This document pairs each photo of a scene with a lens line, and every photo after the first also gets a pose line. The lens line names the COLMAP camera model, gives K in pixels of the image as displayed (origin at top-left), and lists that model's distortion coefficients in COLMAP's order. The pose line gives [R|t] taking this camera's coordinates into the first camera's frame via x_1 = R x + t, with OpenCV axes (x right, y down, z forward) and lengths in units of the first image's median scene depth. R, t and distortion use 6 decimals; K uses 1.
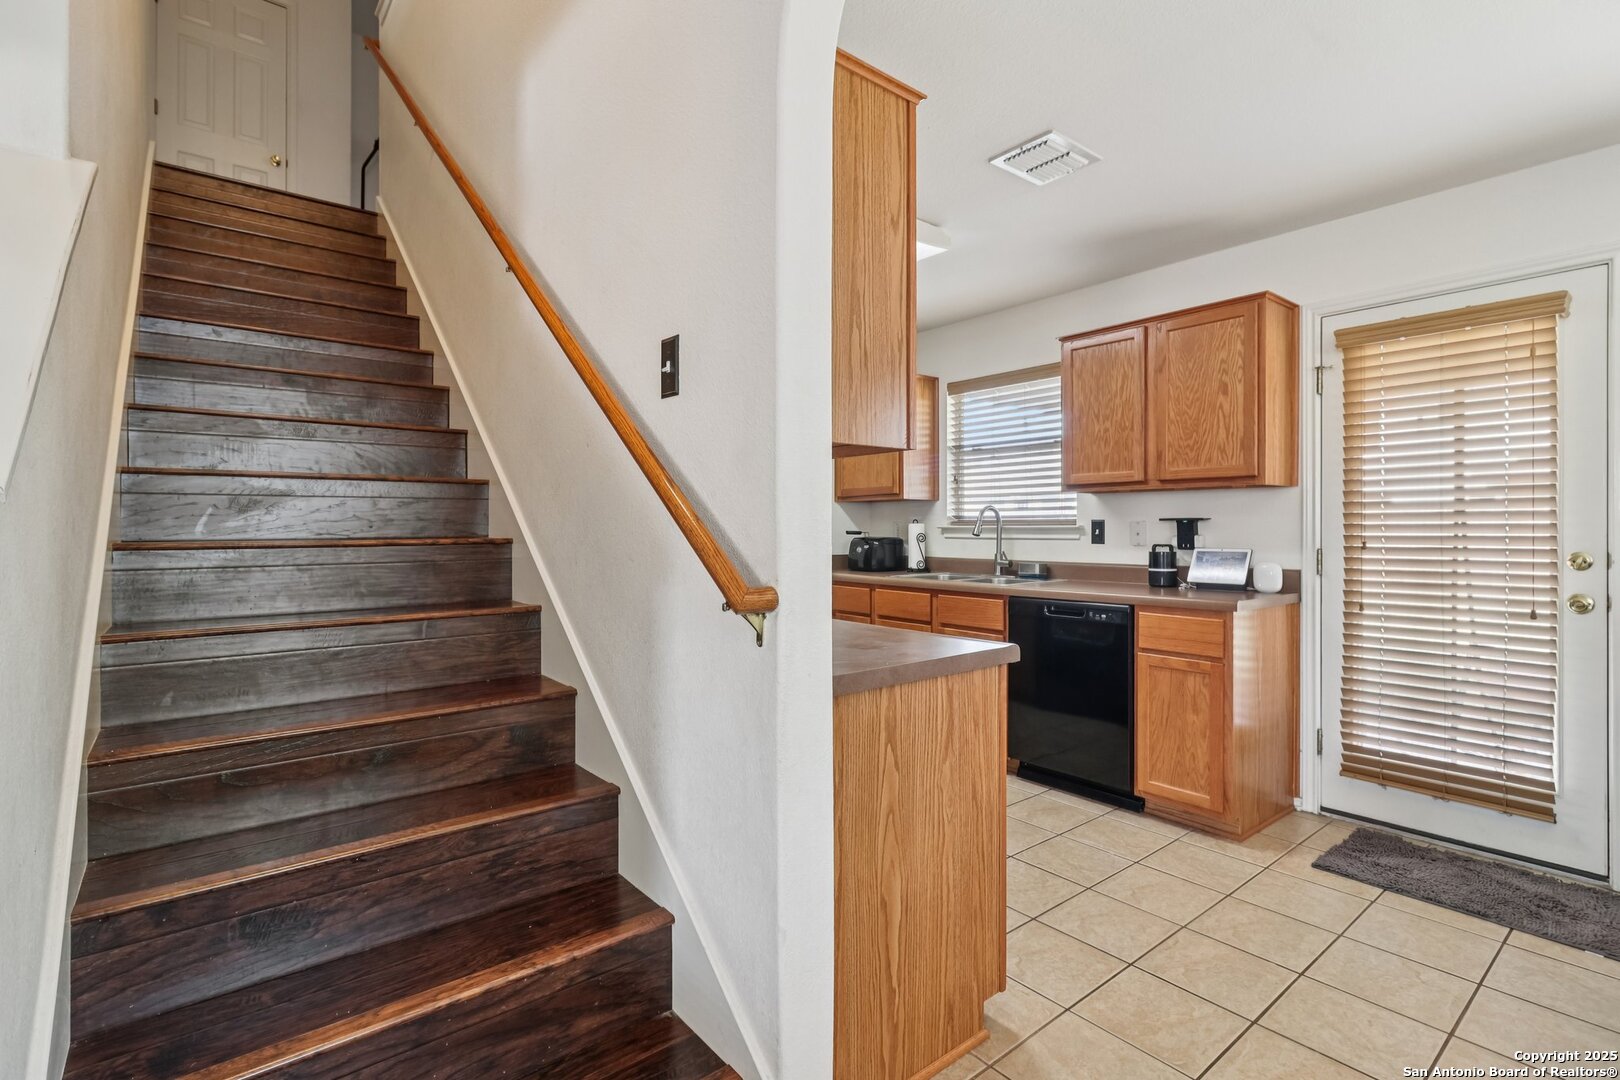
lens RADIAL K [[758.4, 0, 806.0], [0, 758.4, 535.1], [0, 0, 1]] dist [0.000706, 0.000111]
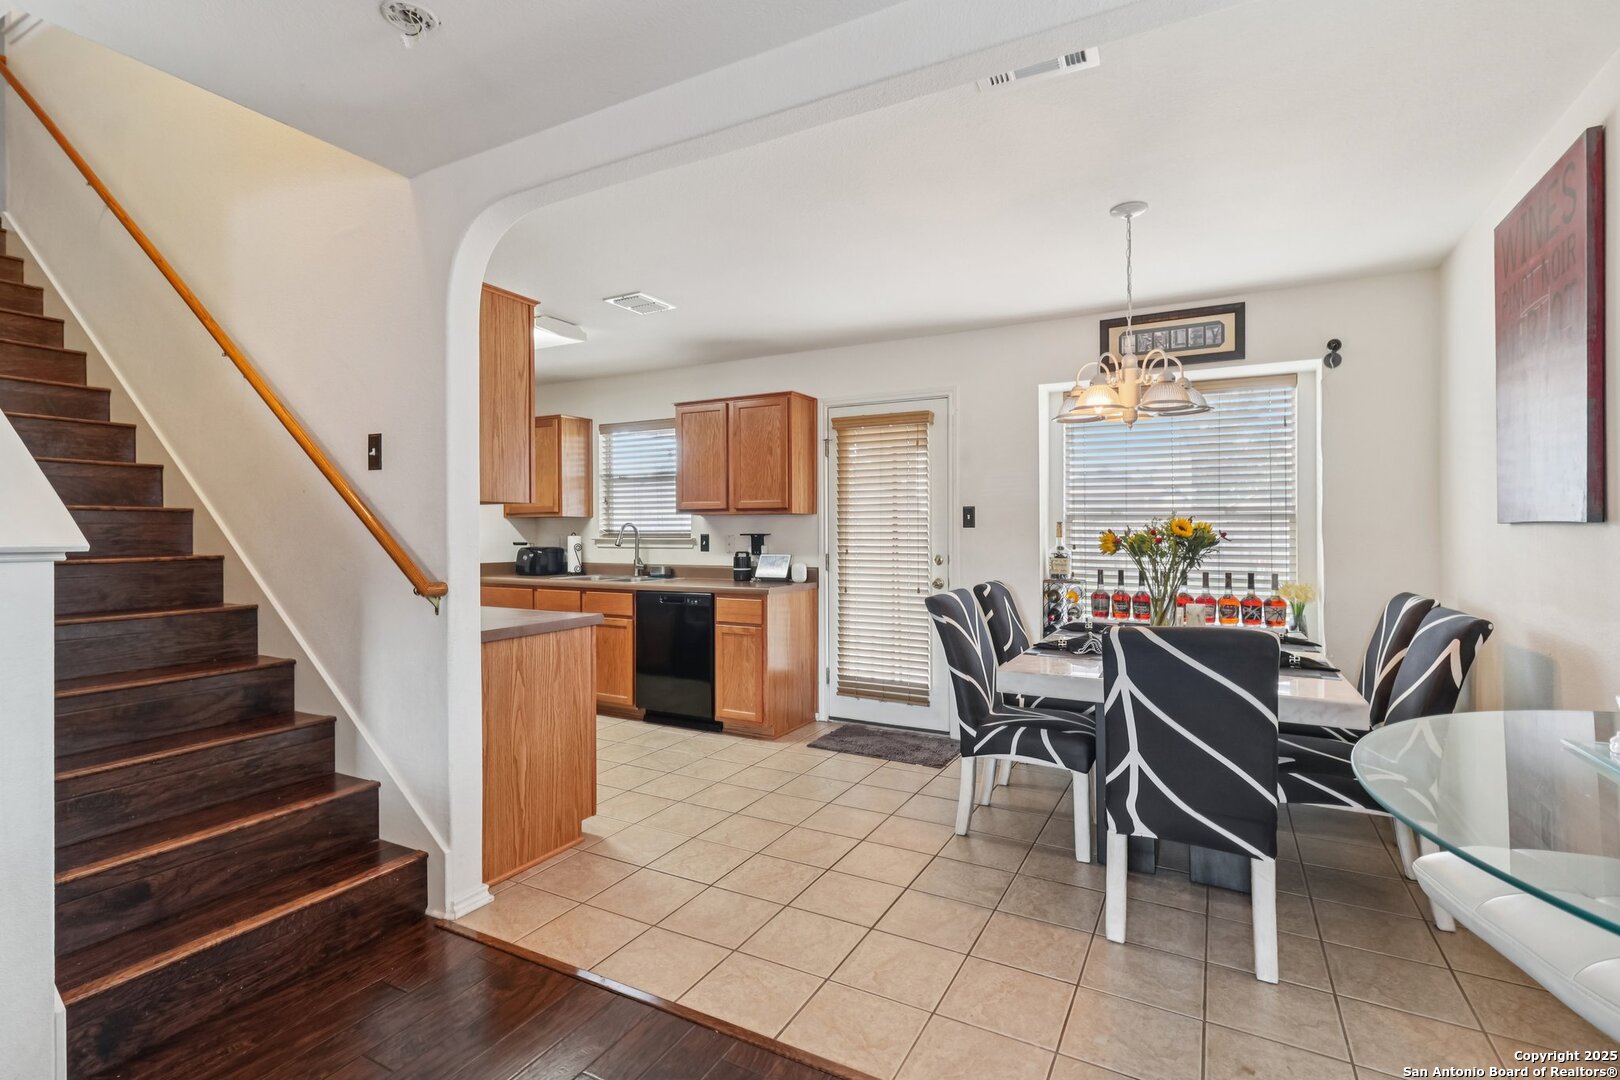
lens RADIAL K [[765.7, 0, 810.0], [0, 765.7, 540.0], [0, 0, 1]] dist [0.006562, 0.000236]
pose [[0.921501, -0.005260, 0.388339, 0.022439], [0.004478, 0.999986, 0.002919, -0.016151], [-0.388349, -0.000951, 0.921512, -0.469029]]
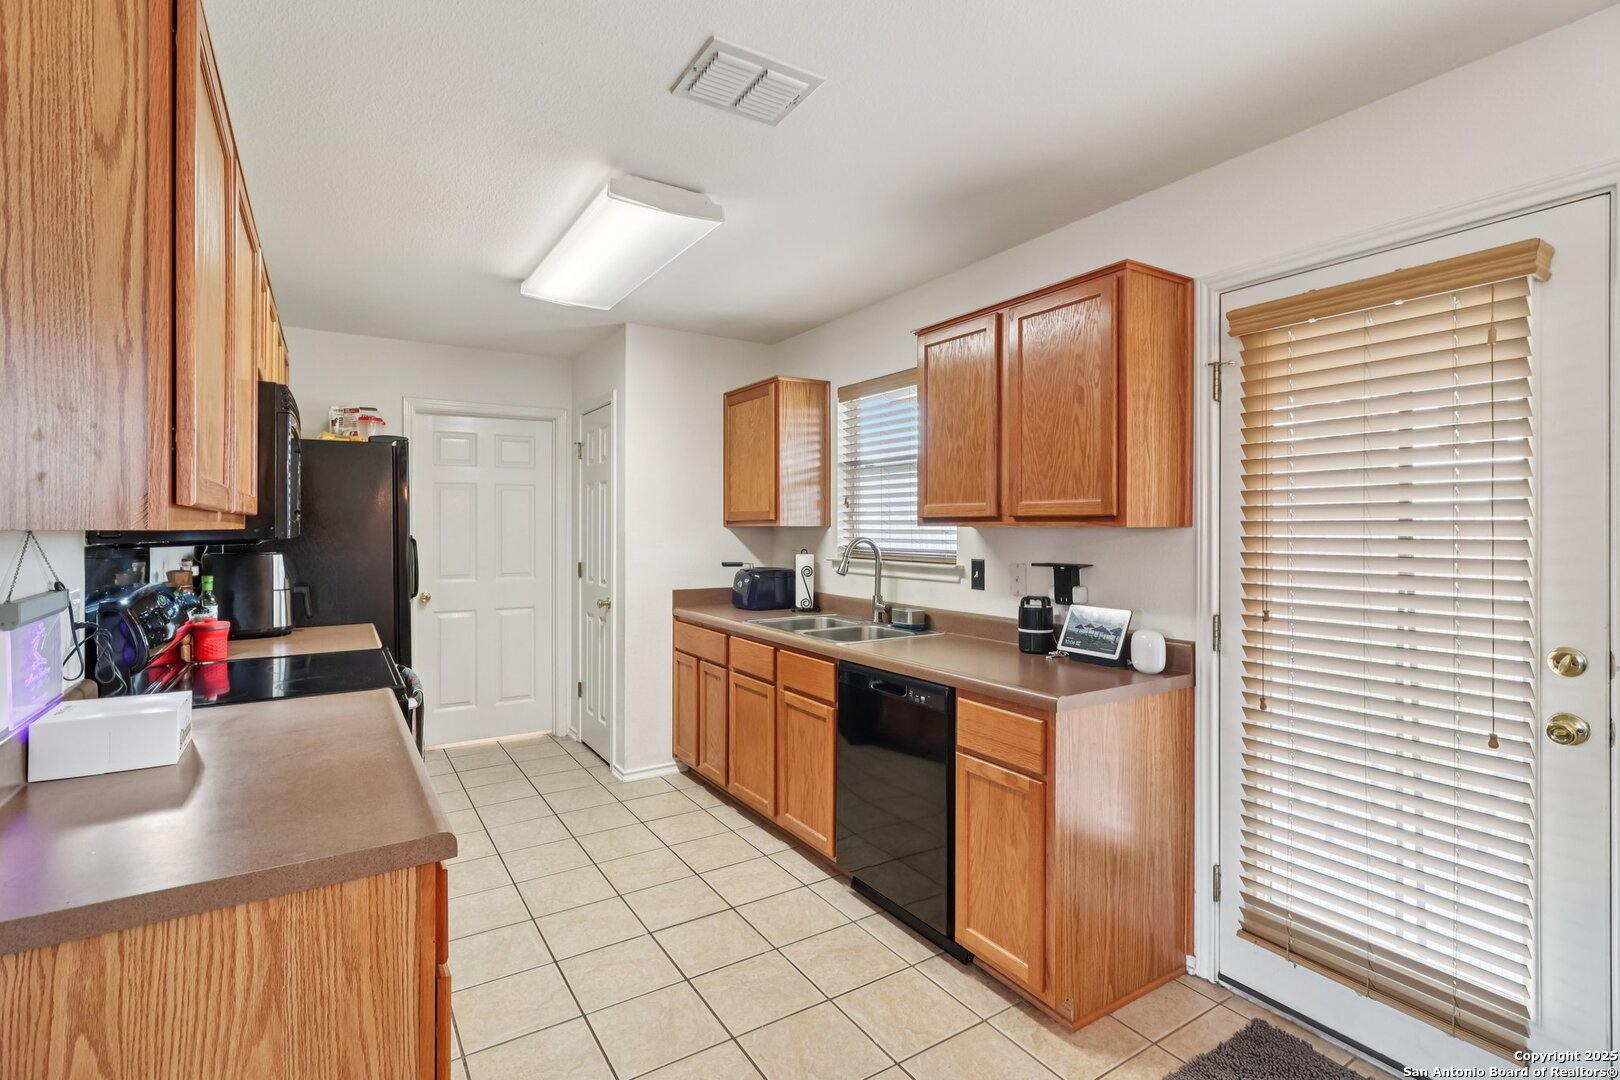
lens RADIAL K [[760.4, 0, 808.2], [0, 760.4, 530.5], [0, 0, 1]] dist [0.000481, -0.000068]
pose [[0.993992, 0.002400, -0.109427, 0.376910], [-0.002854, 0.999988, -0.003995, -0.059160], [0.109416, 0.004283, 0.993987, 0.243843]]
